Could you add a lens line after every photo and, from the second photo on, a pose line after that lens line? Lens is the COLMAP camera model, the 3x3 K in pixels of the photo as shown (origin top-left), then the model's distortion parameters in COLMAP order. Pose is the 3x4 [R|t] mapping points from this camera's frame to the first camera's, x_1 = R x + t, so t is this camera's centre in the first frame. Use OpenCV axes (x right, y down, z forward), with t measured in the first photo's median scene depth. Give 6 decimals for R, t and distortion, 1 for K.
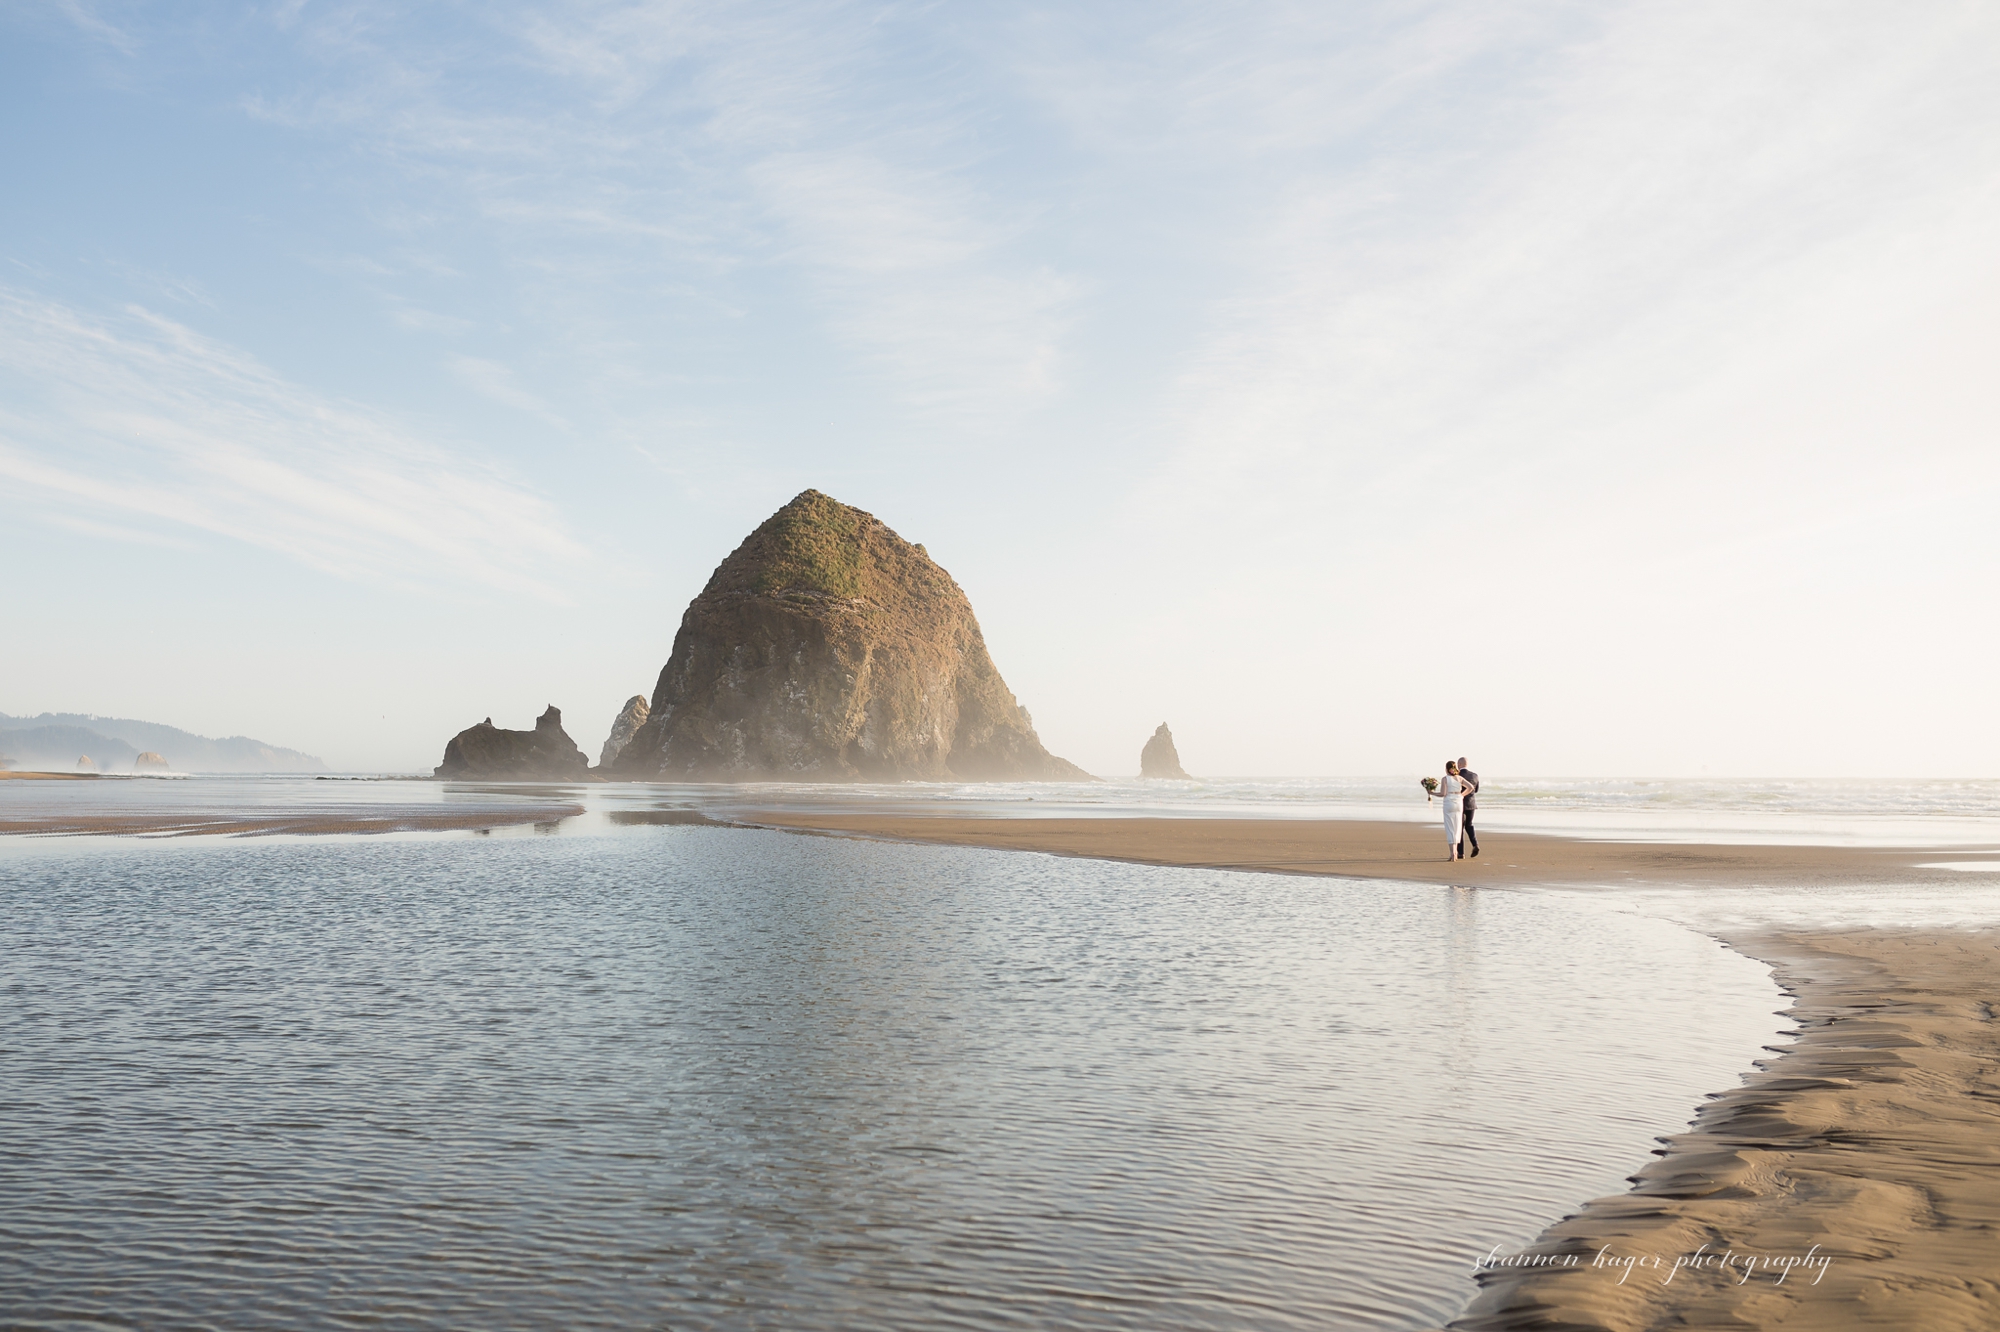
lens RADIAL K [[1963.4, 0, 937.9], [0, 1963.4, 664.9], [0, 0, 1]] dist [-0.054986, 0.057583]
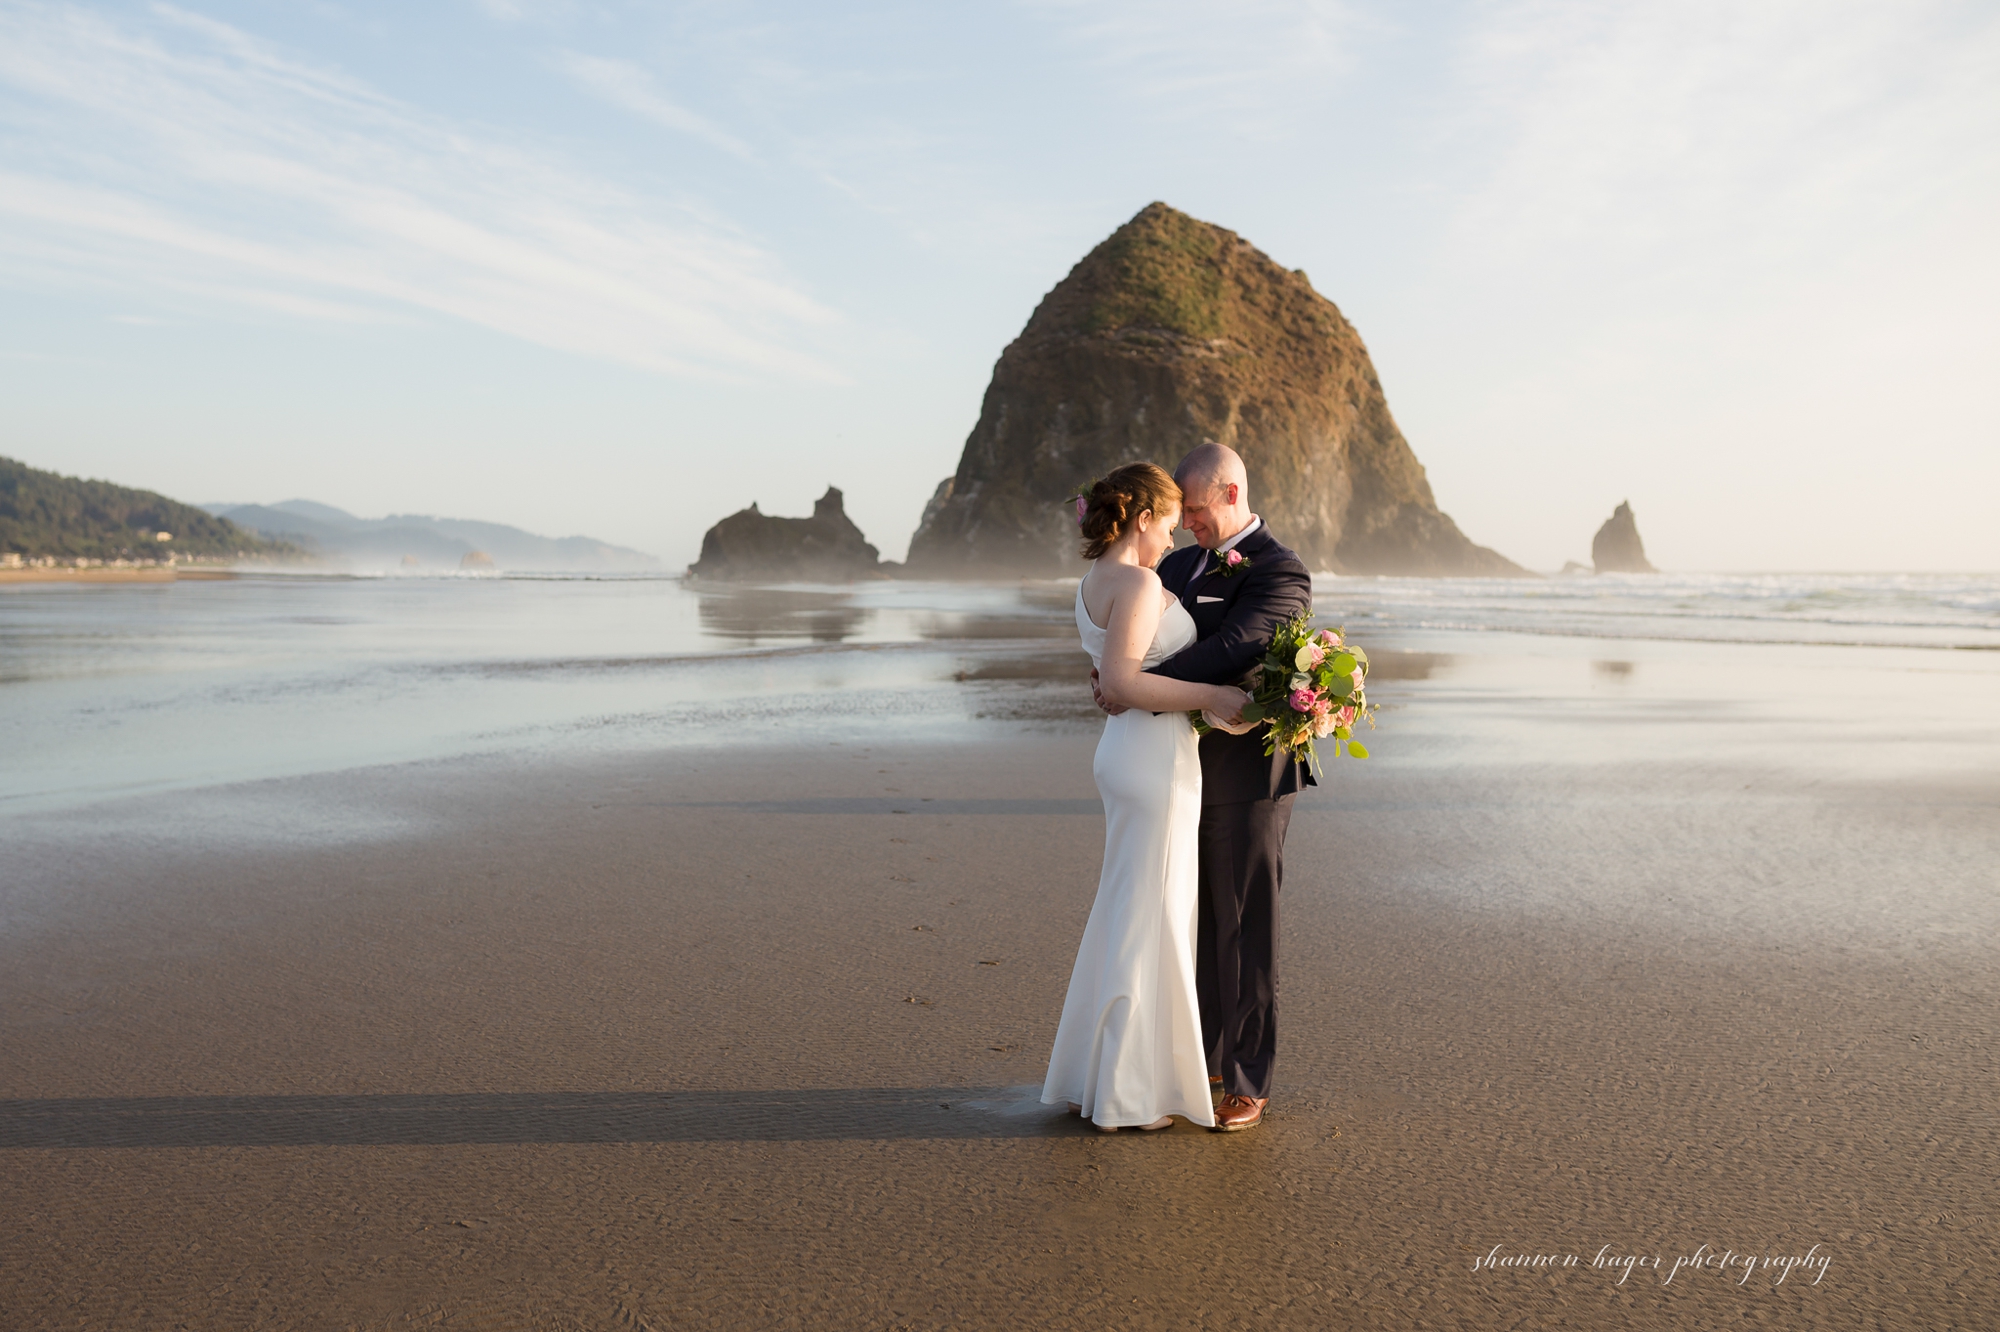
lens RADIAL K [[2089.0, 0, 968.4], [0, 2089.0, 689.5], [0, 0, 1]] dist [-0.035921, -0.011245]
pose [[0.987440, 0.003312, -0.157961, -0.008265], [0.014493, 0.993666, 0.111431, 0.009601], [0.157330, -0.112321, 0.981138, 0.169125]]
